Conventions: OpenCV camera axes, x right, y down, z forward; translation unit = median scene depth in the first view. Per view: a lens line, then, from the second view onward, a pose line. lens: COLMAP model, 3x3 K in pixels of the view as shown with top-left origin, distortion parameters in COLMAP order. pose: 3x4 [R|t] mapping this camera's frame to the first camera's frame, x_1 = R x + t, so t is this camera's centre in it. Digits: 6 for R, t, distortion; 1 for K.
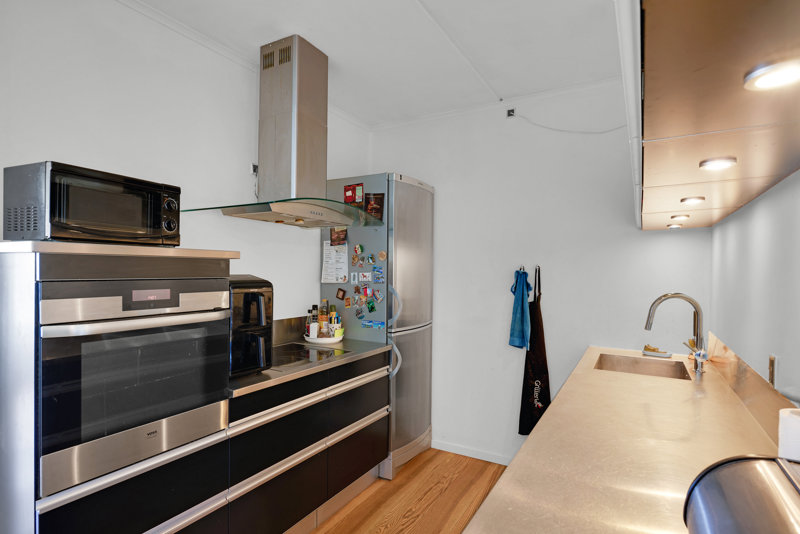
lens RADIAL K [[415.7, 0, 399.7], [0, 415.7, 269.0], [0, 0, 1]] dist [0.006123, 0.001089]
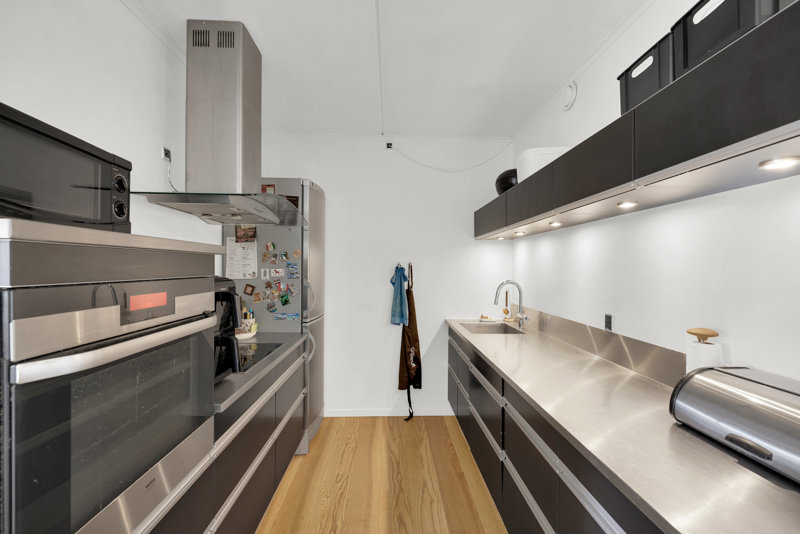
lens RADIAL K [[322.8, 0, 399.6], [0, 322.8, 266.1], [0, 0, 1]] dist [0.003014, 0.000570]
pose [[0.848644, -0.003081, 0.528955, -0.259501], [0.000906, 0.999990, 0.004371, -0.001500], [-0.528964, -0.003230, 0.848638, 0.130704]]
